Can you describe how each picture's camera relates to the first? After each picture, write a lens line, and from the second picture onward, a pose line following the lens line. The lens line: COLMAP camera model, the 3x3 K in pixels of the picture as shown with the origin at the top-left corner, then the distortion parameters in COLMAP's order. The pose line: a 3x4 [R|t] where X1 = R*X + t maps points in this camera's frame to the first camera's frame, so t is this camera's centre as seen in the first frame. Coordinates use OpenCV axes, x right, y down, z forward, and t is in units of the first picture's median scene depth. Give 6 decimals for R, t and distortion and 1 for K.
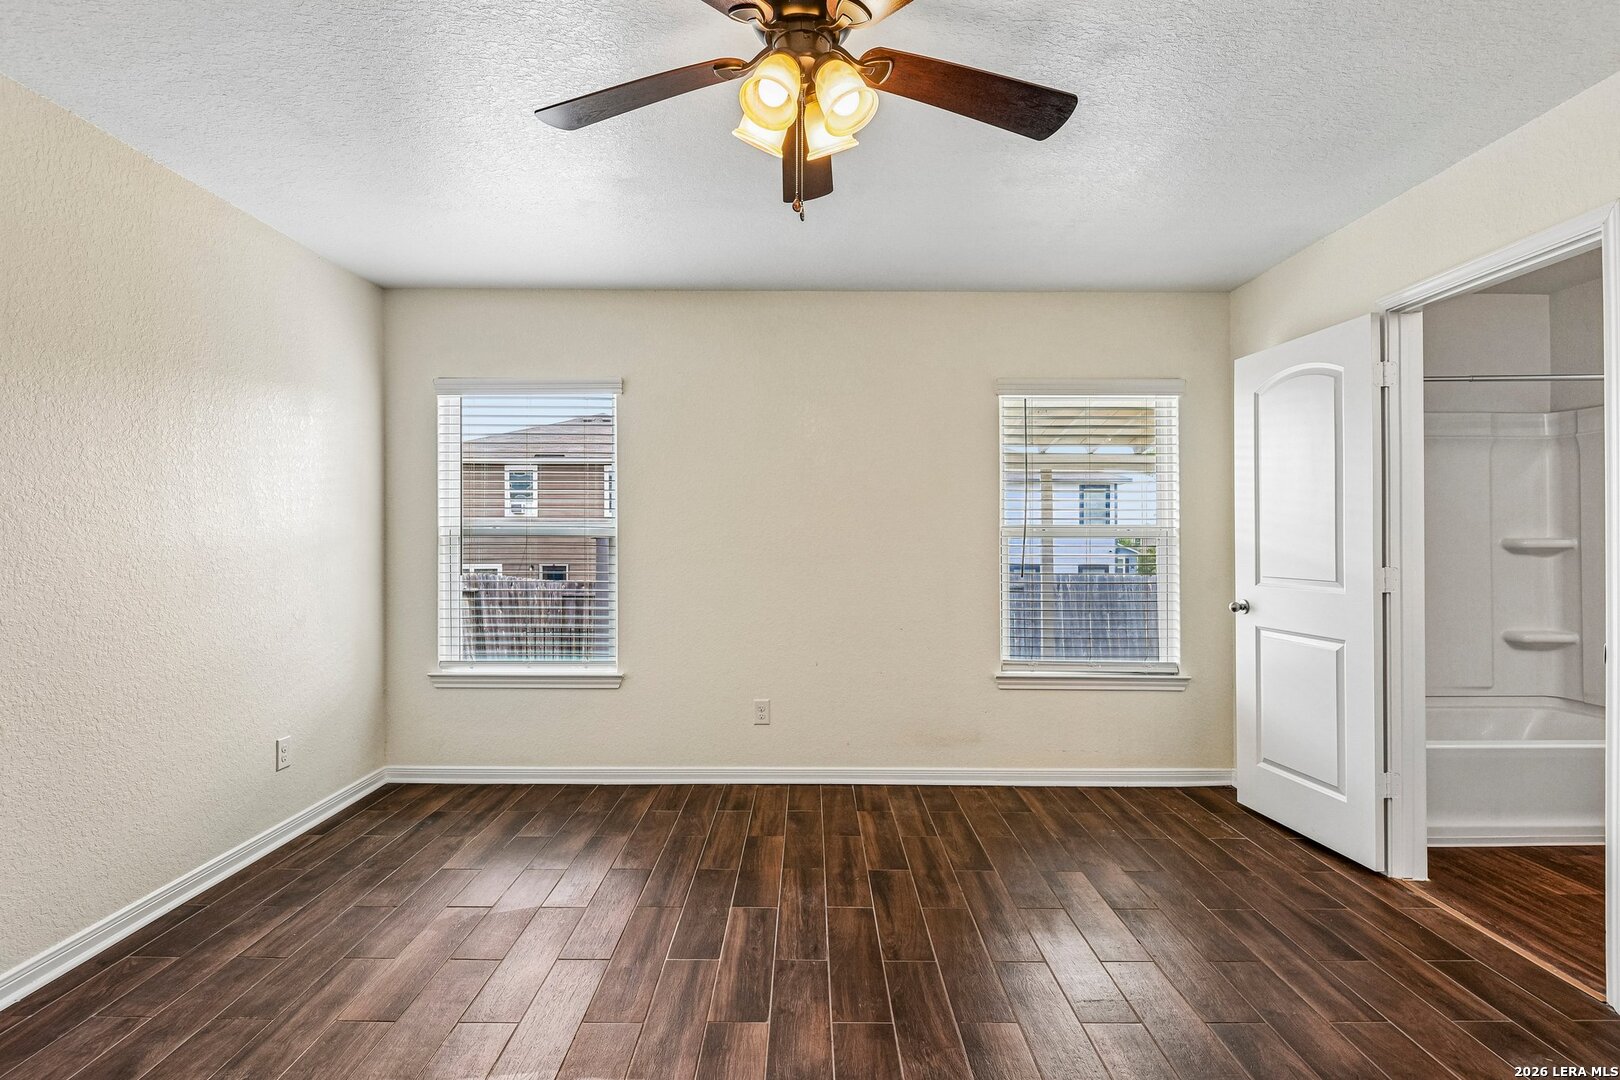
lens RADIAL K [[779.9, 0, 801.5], [0, 779.9, 538.5], [0, 0, 1]] dist [-0.000757, -0.006893]
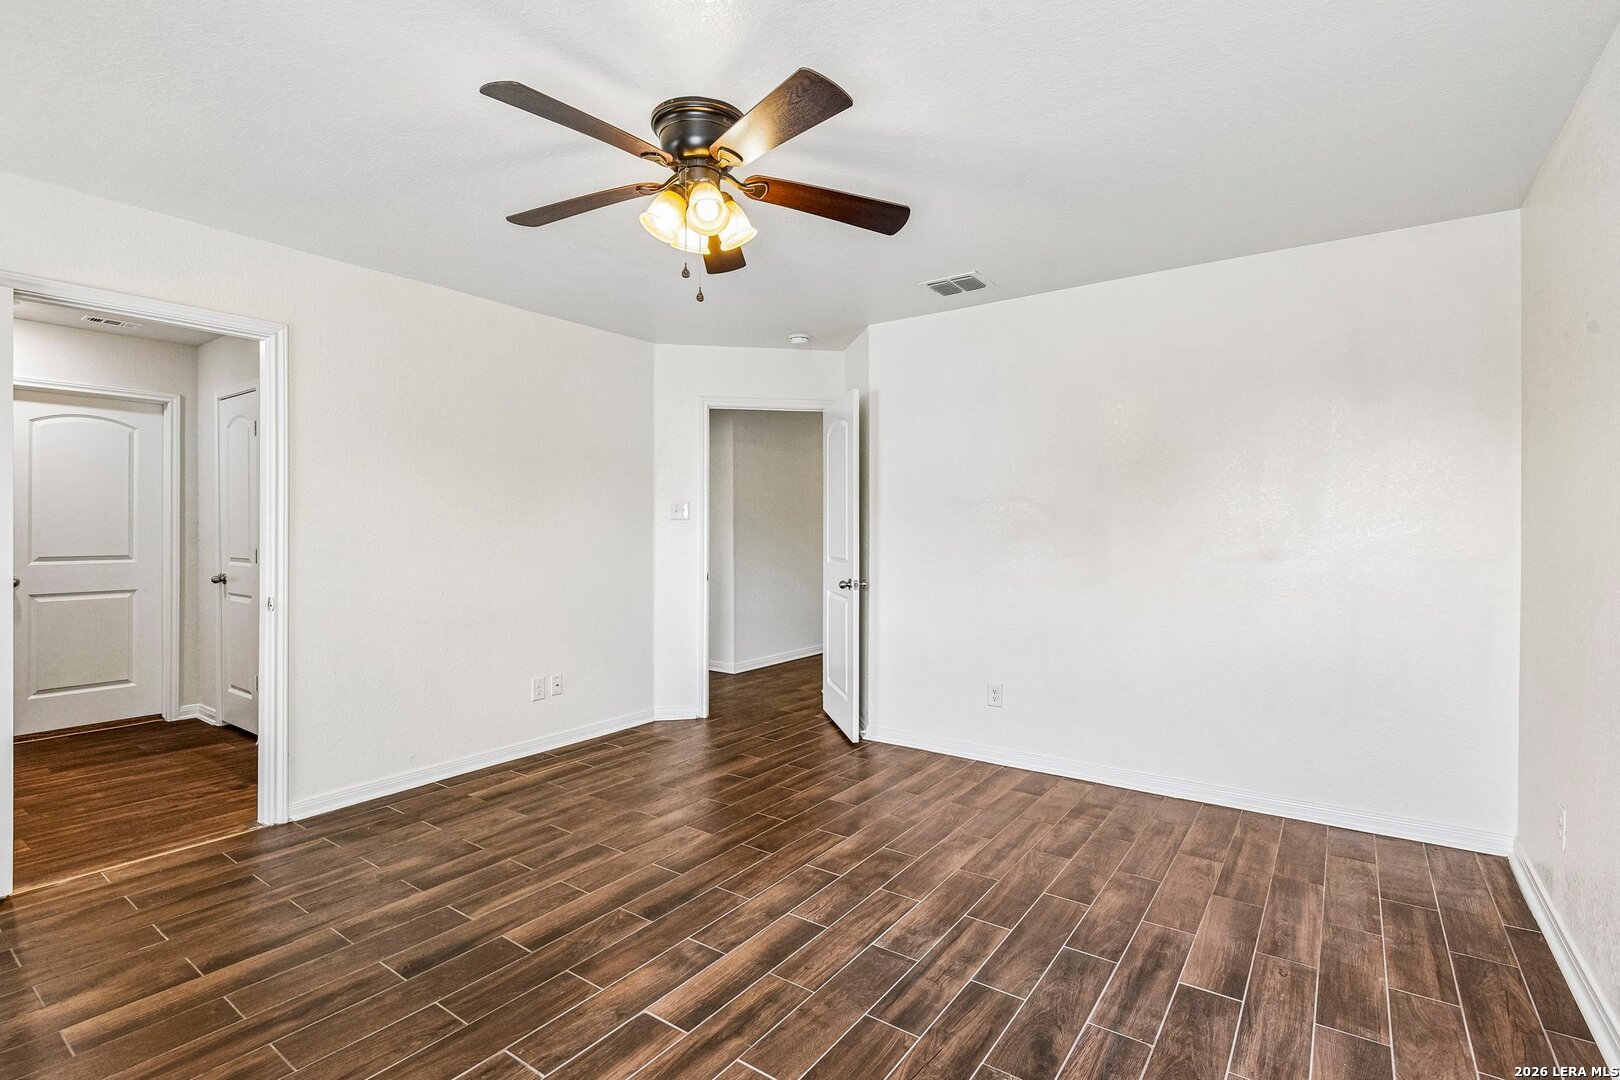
lens RADIAL K [[763.7, 0, 811.0], [0, 763.7, 536.2], [0, 0, 1]] dist [0.001030, -0.007805]
pose [[-0.813952, -0.006803, 0.580893, -0.437949], [0.001397, 0.999906, 0.013668, -0.006548], [-0.580931, 0.011937, -0.813865, 0.924241]]
